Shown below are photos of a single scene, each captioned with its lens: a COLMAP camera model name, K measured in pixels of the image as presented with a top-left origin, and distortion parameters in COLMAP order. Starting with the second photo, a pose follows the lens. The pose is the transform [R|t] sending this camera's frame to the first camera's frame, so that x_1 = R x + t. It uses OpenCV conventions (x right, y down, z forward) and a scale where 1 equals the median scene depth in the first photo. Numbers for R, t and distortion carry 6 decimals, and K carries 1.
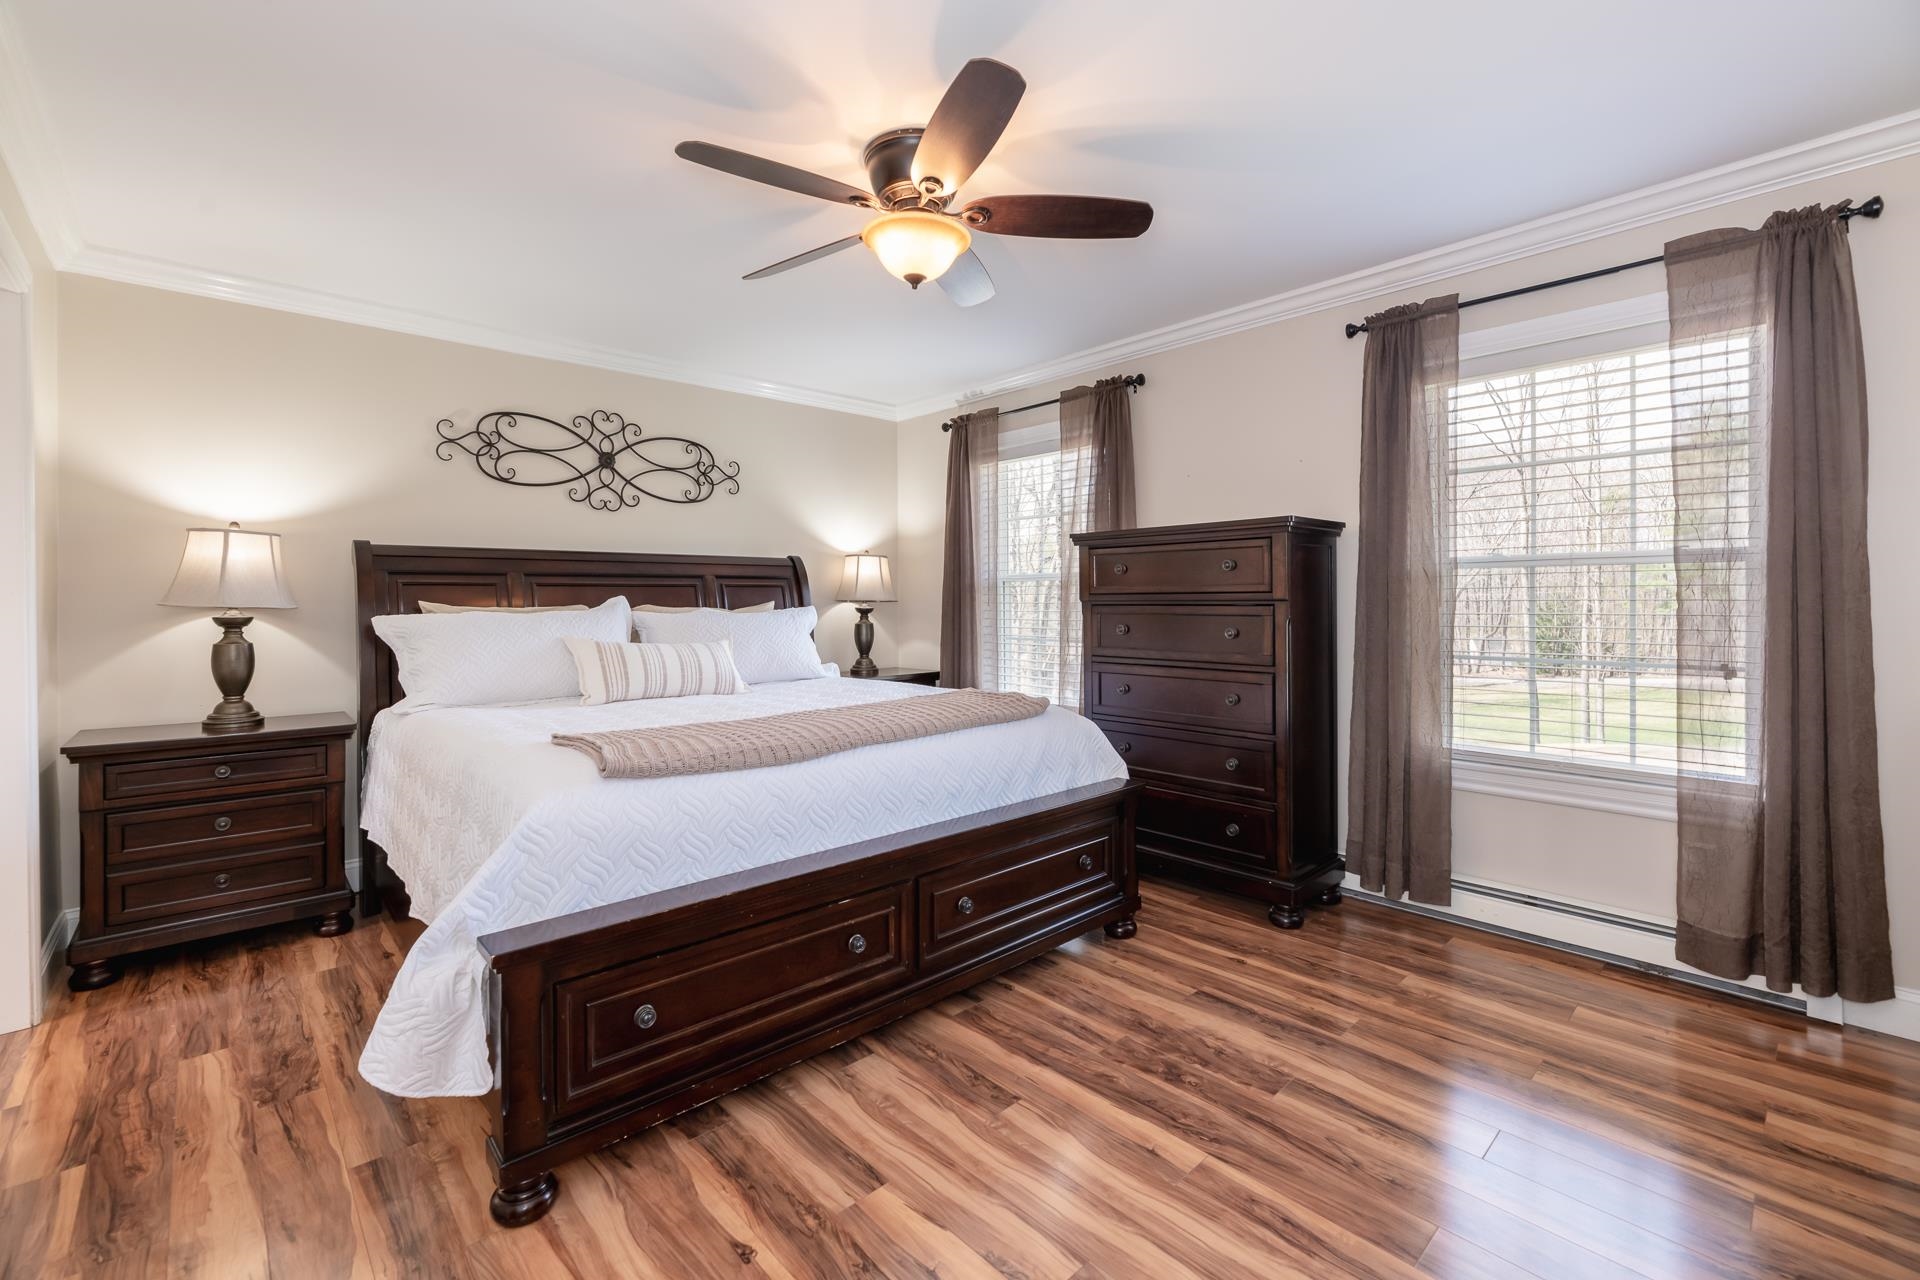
lens RADIAL K [[811.3, 0, 997.4], [0, 811.3, 605.6], [0, 0, 1]] dist [-0.001341, -0.000243]
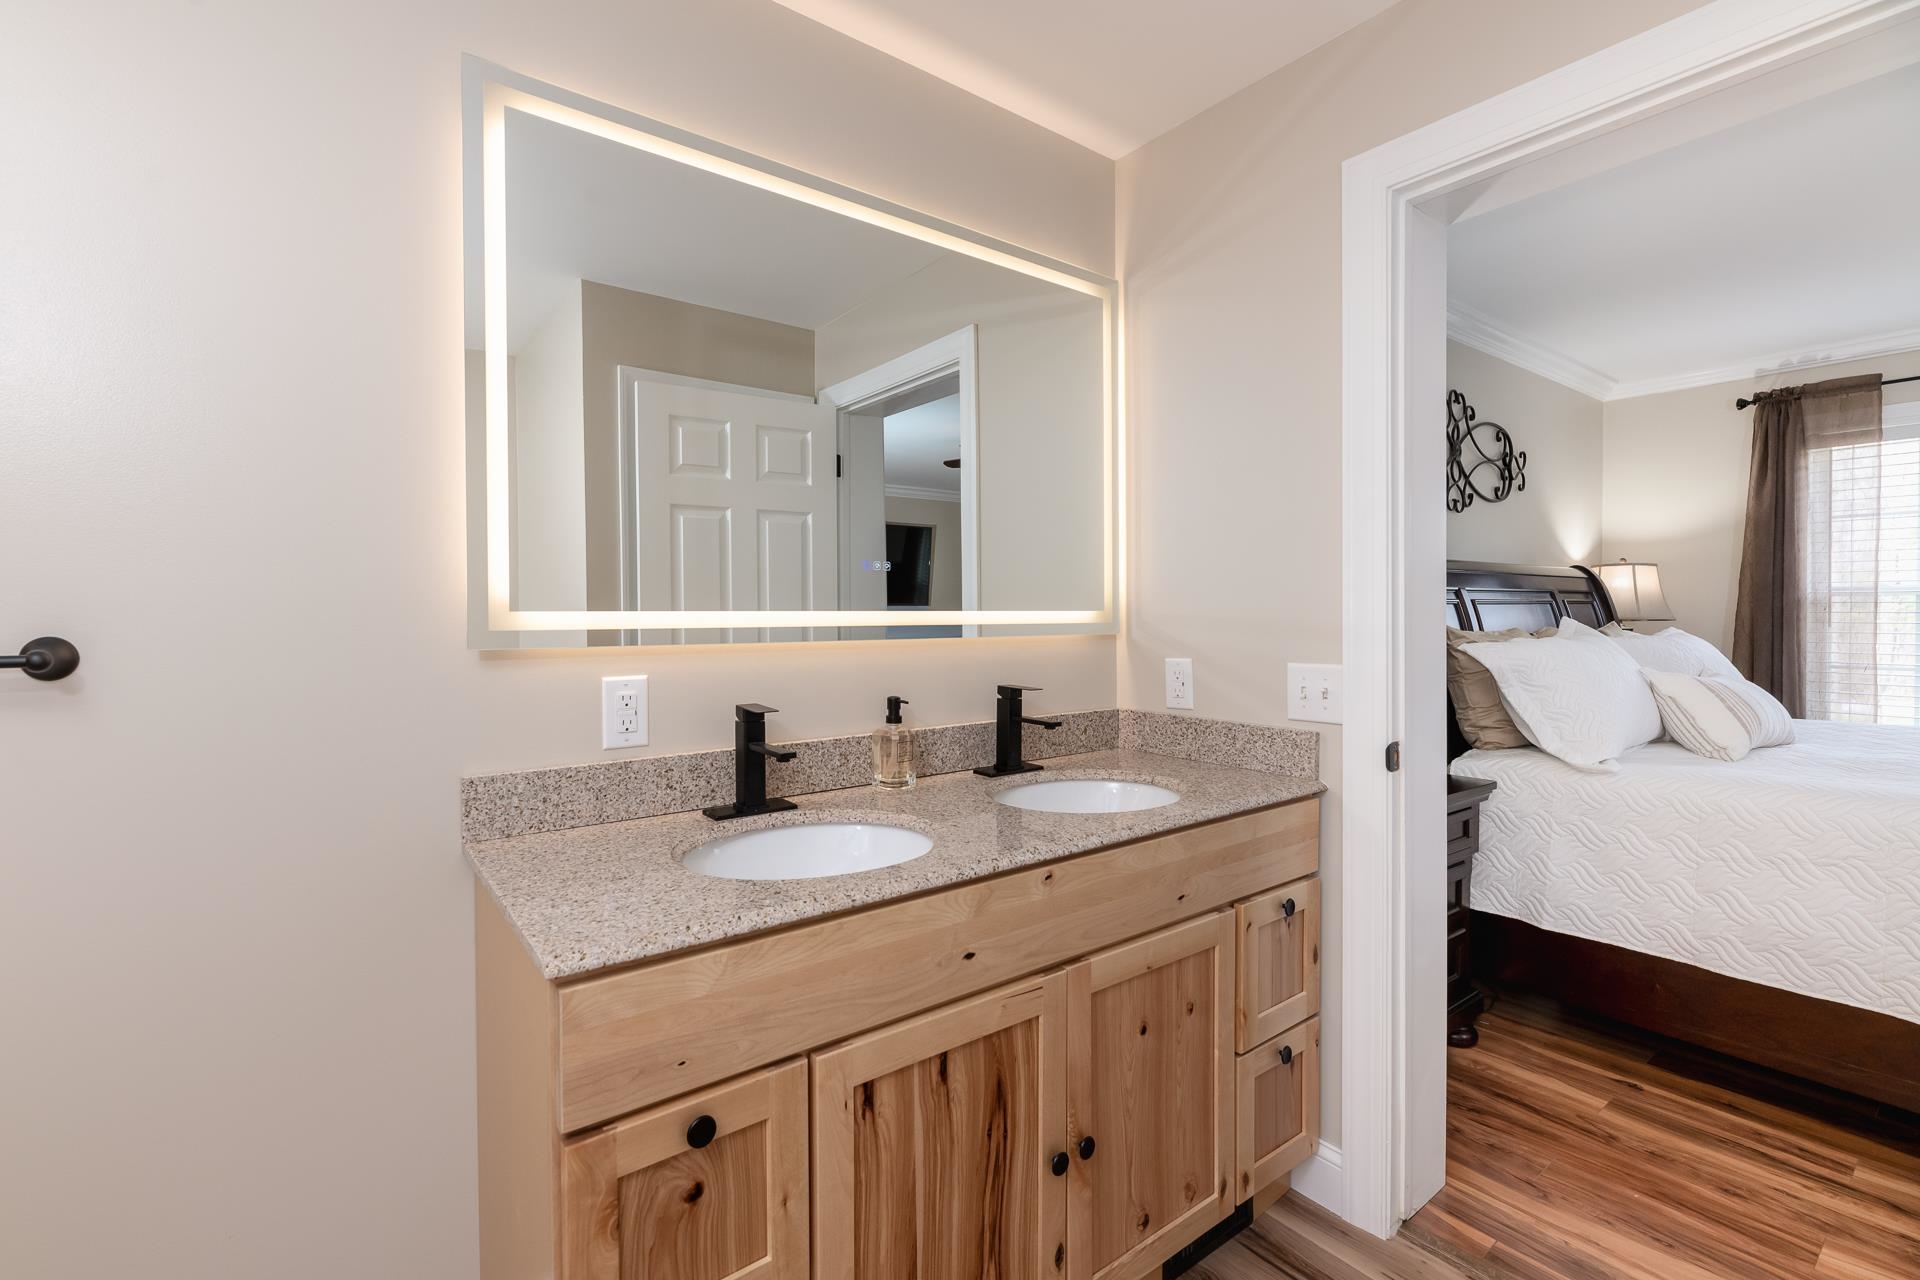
lens RADIAL K [[852.0, 0, 968.4], [0, 852.0, 626.1], [0, 0, 1]] dist [0.000068, -0.000273]
pose [[0.994246, -0.002583, -0.107092, -0.961157], [0.003214, 0.999978, 0.005723, -0.008319], [0.107075, -0.006034, 0.994233, 0.096197]]
